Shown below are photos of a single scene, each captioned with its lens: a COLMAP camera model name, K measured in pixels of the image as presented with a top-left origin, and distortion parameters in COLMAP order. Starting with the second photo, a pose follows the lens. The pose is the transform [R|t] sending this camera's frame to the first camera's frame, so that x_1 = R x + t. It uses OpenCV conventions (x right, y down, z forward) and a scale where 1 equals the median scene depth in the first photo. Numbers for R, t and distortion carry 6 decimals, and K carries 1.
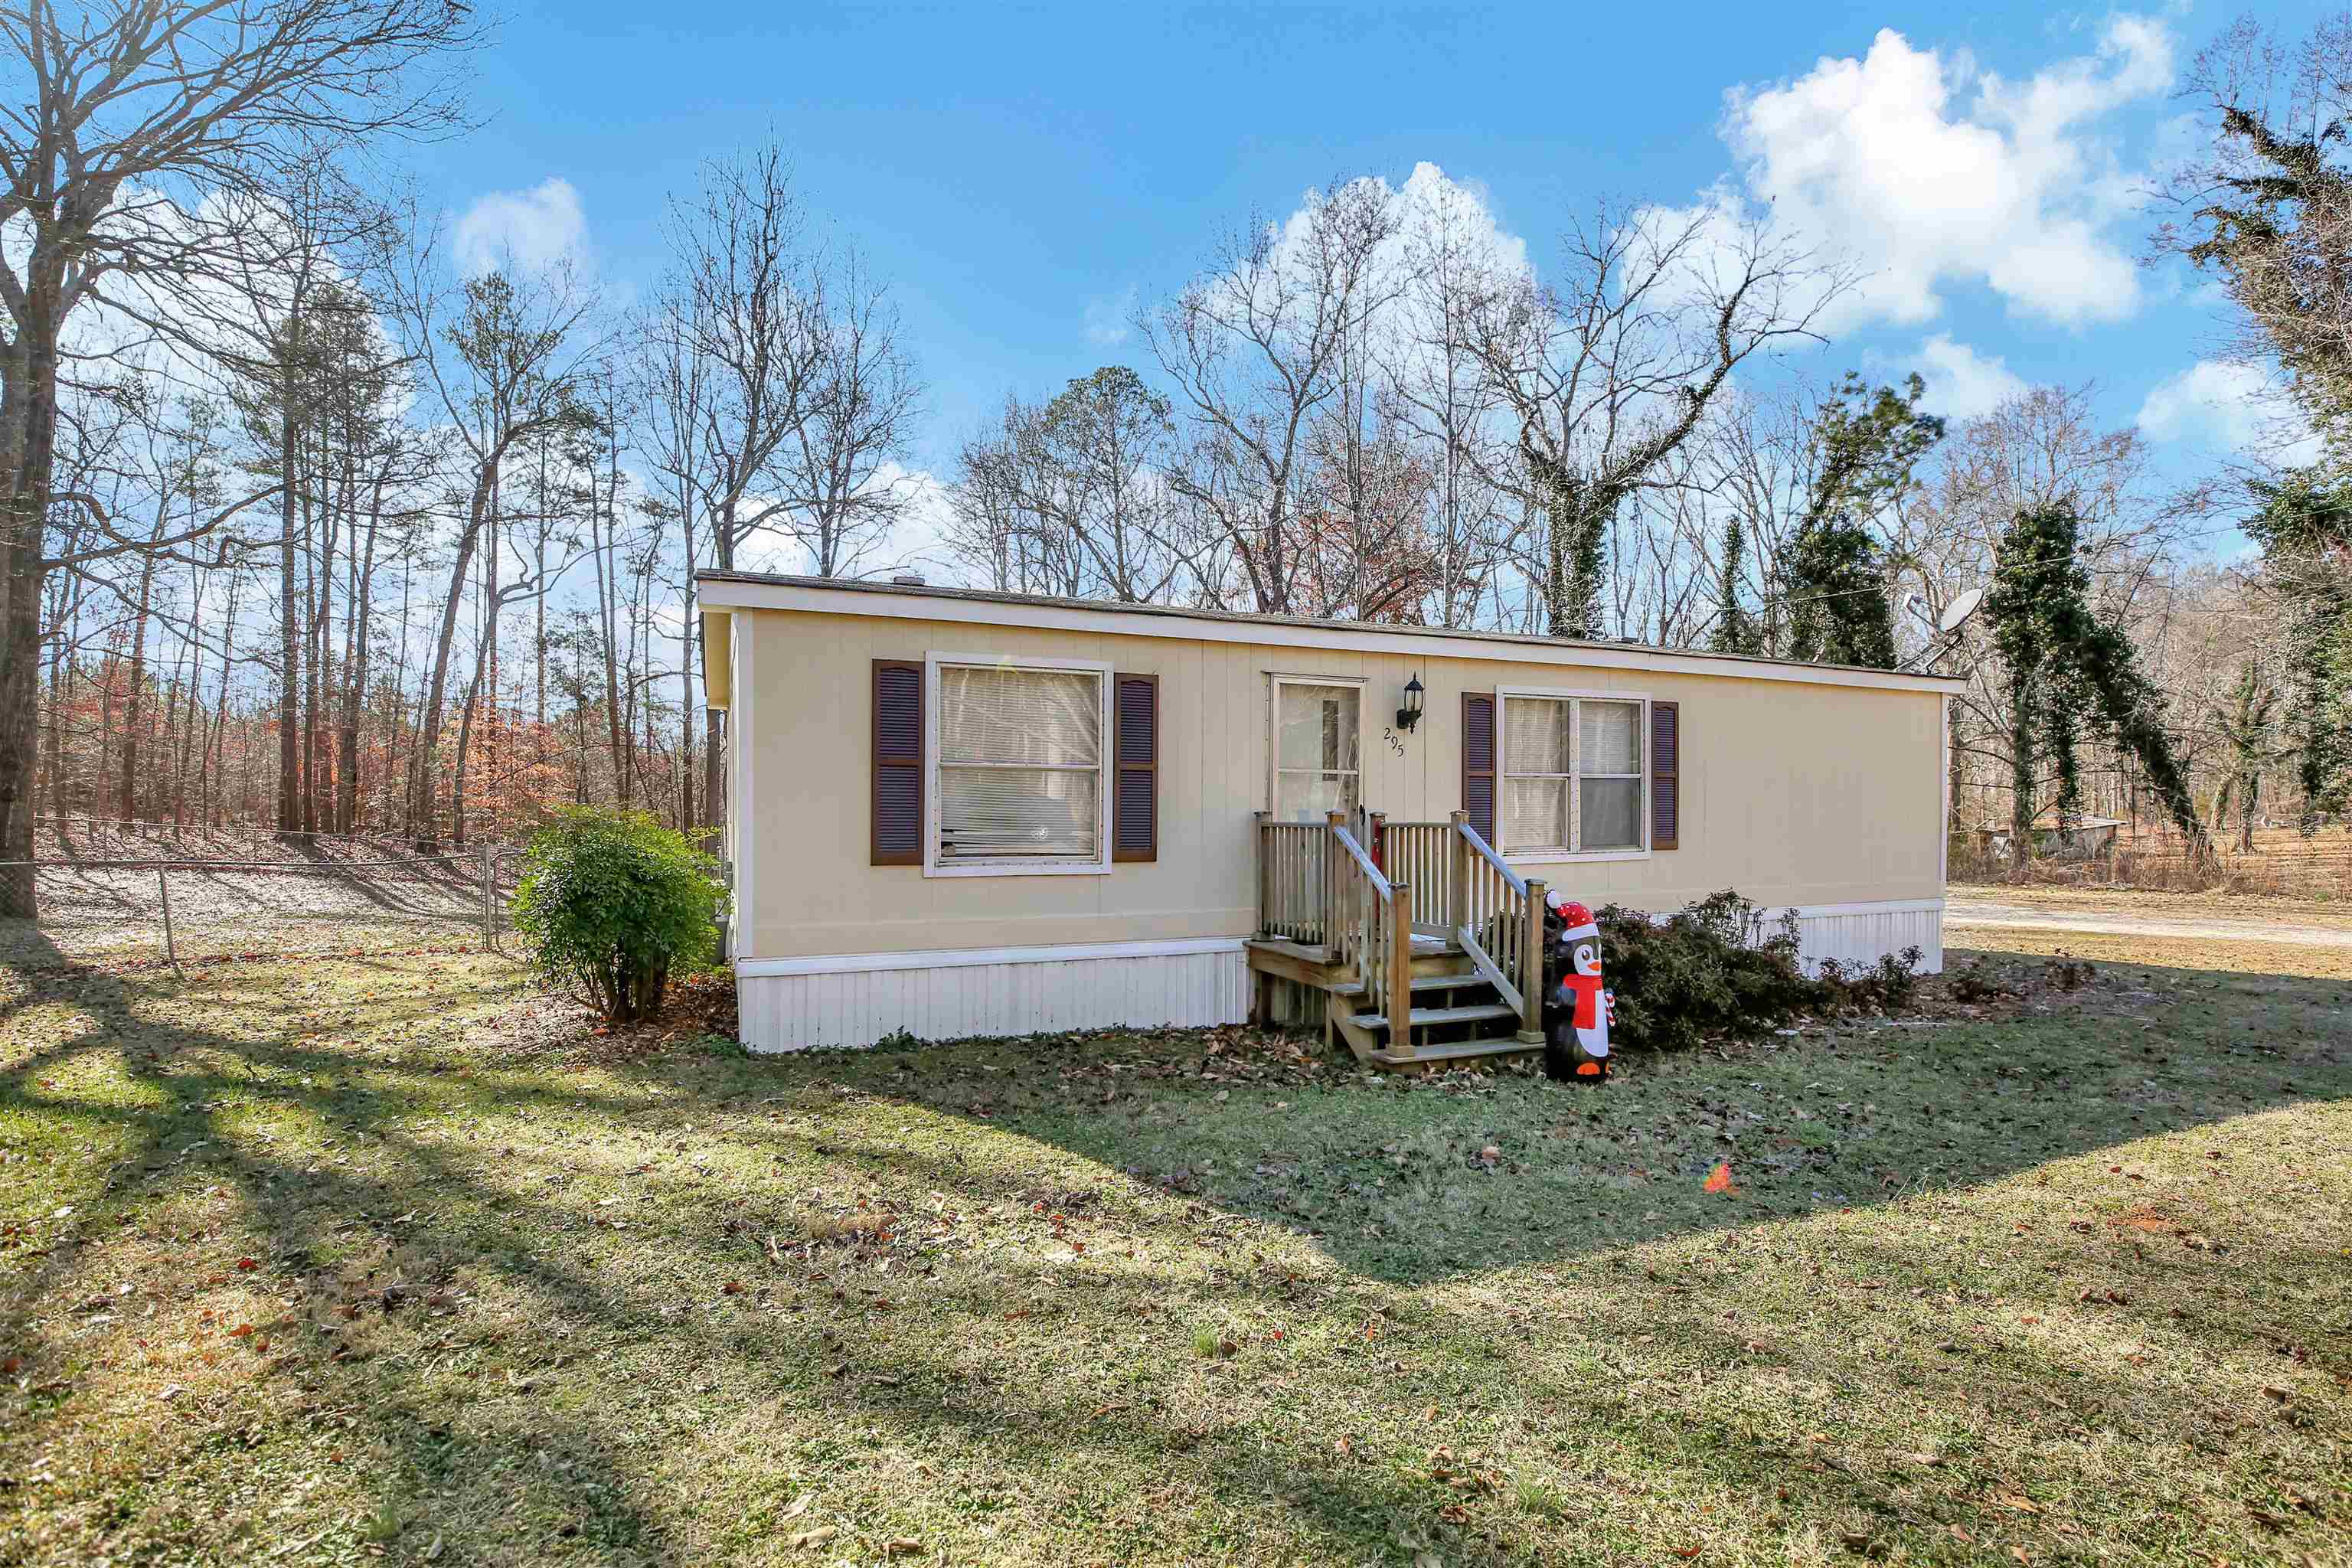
lens RADIAL K [[1117.8, 0, 1176.4], [0, 1117.8, 815.7], [0, 0, 1]] dist [-0.030580, 0.000299]
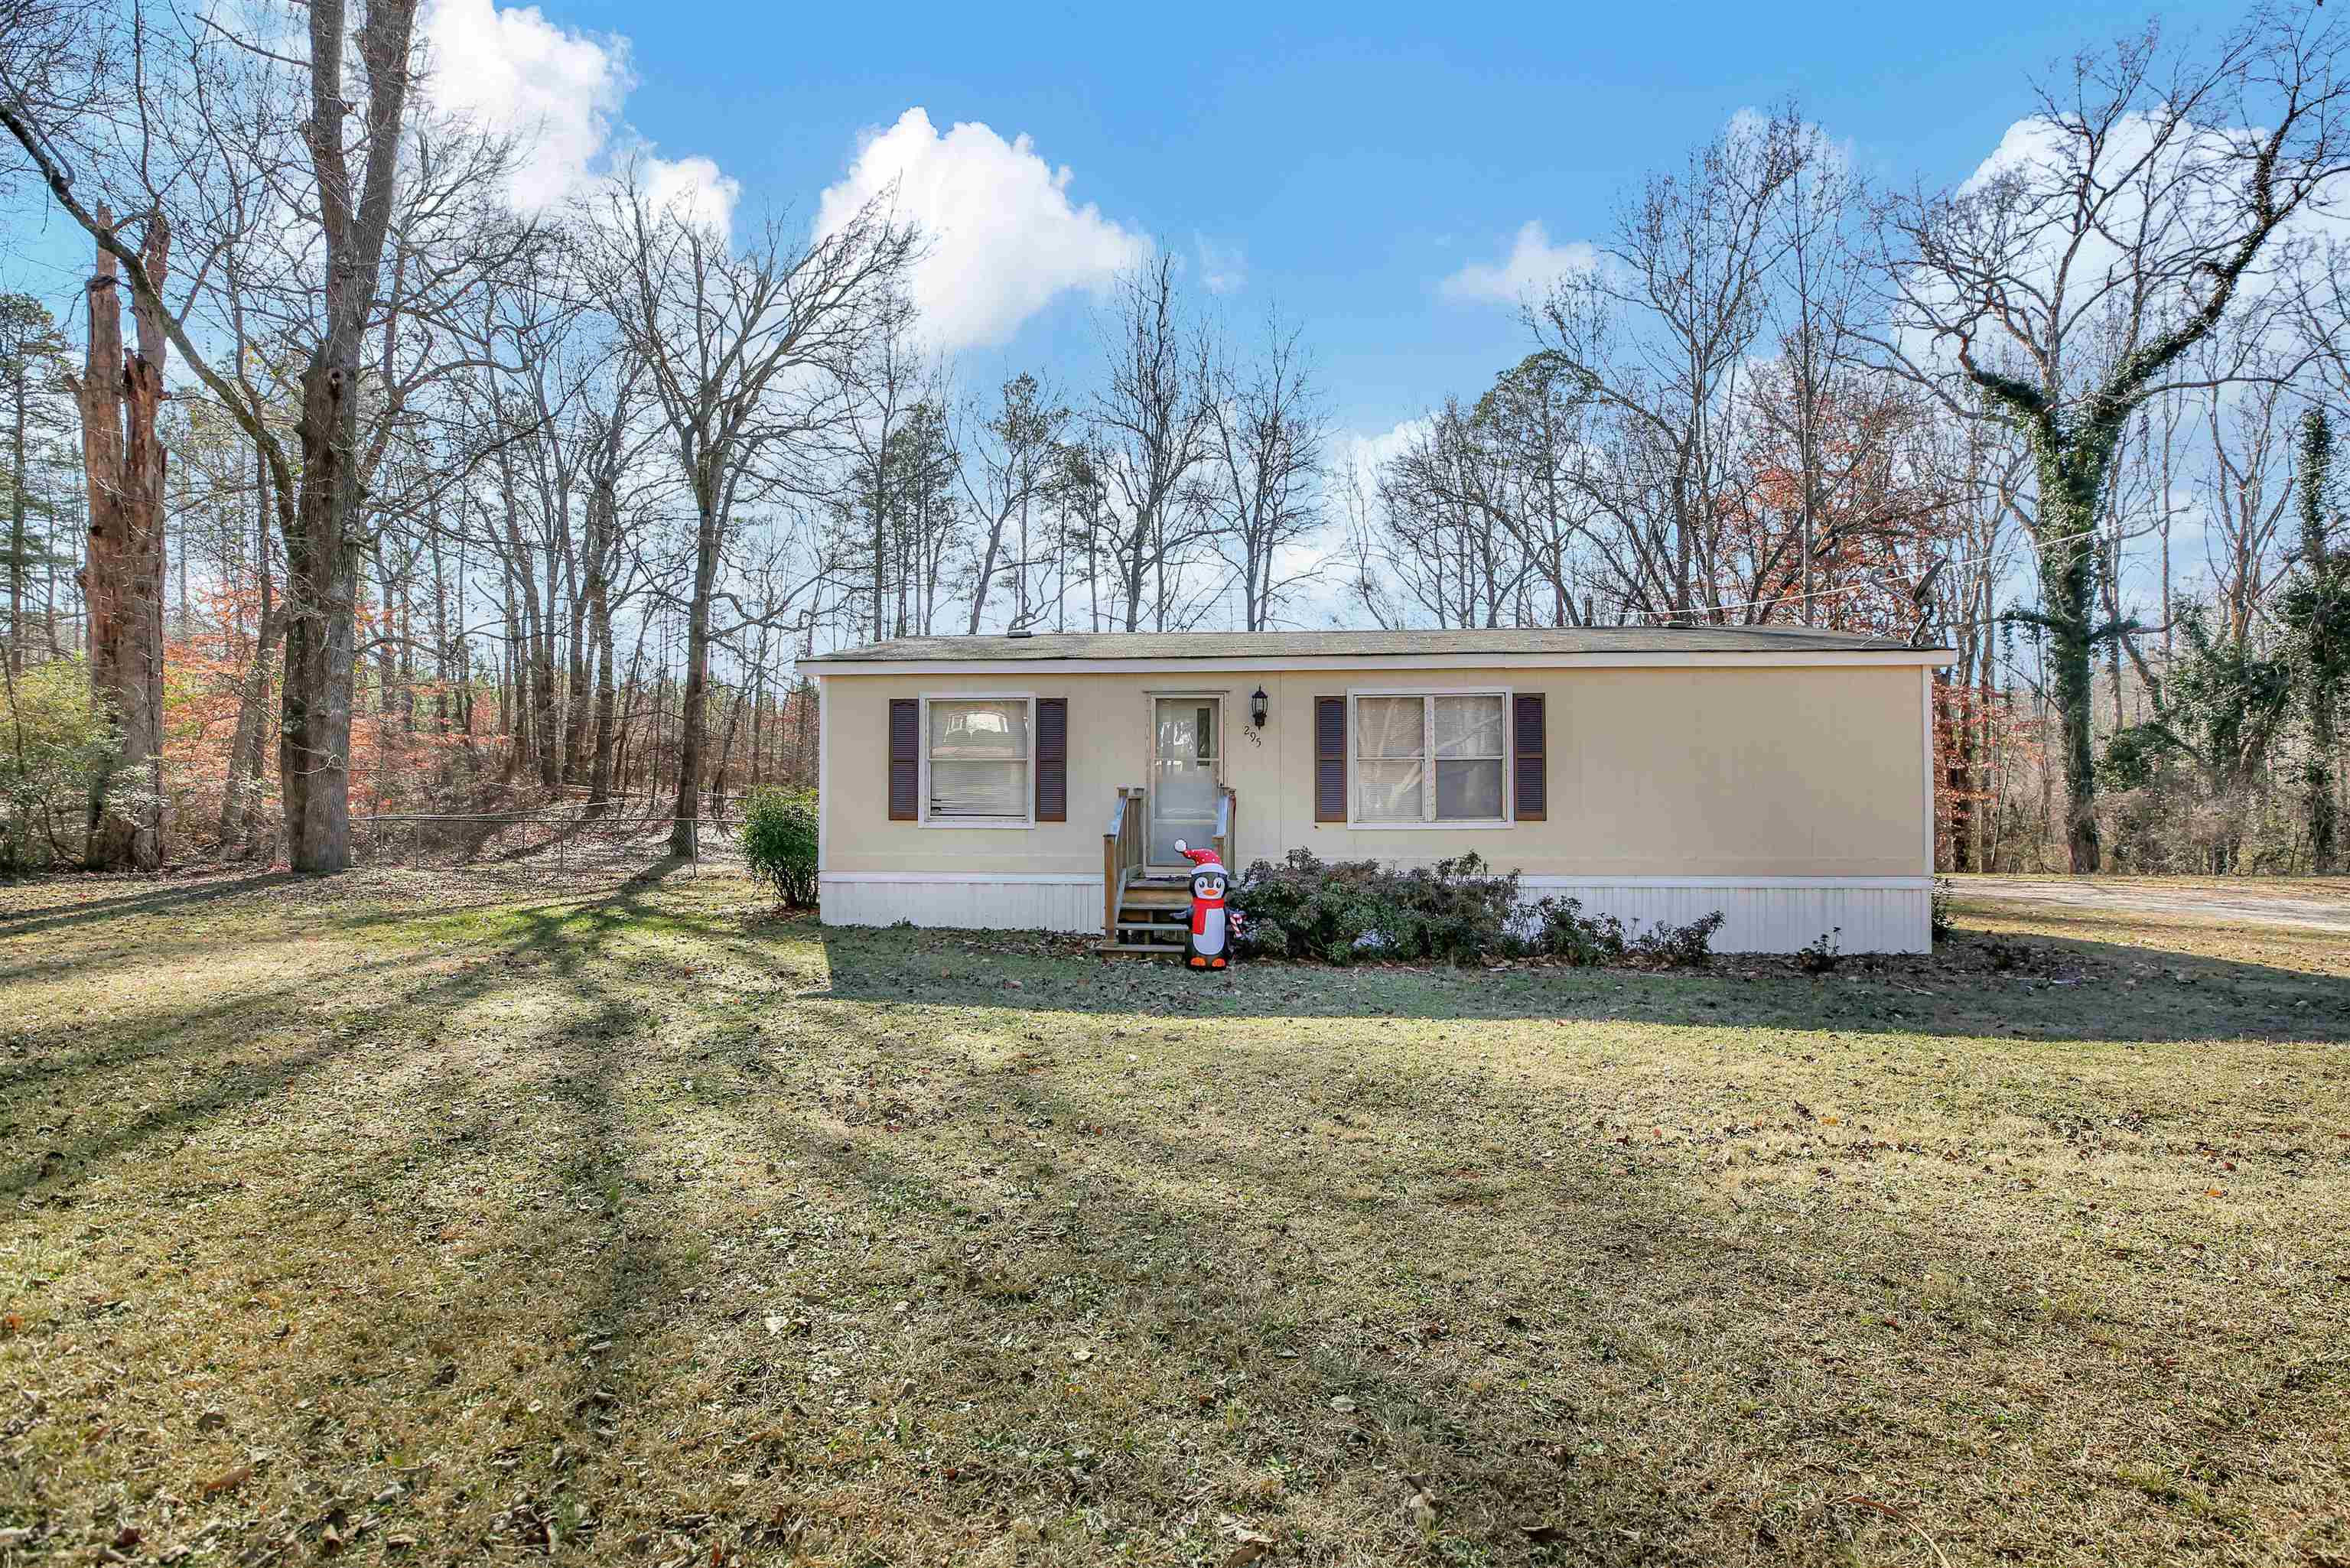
lens RADIAL K [[1141.5, 0, 1189.0], [0, 1141.5, 800.8], [0, 0, 1]] dist [-0.023890, 0.000921]
pose [[0.873535, 0.001516, -0.486759, 0.801042], [-0.001814, 0.999998, -0.000141, 0.011936], [0.486758, 0.001007, 0.873536, -0.241468]]
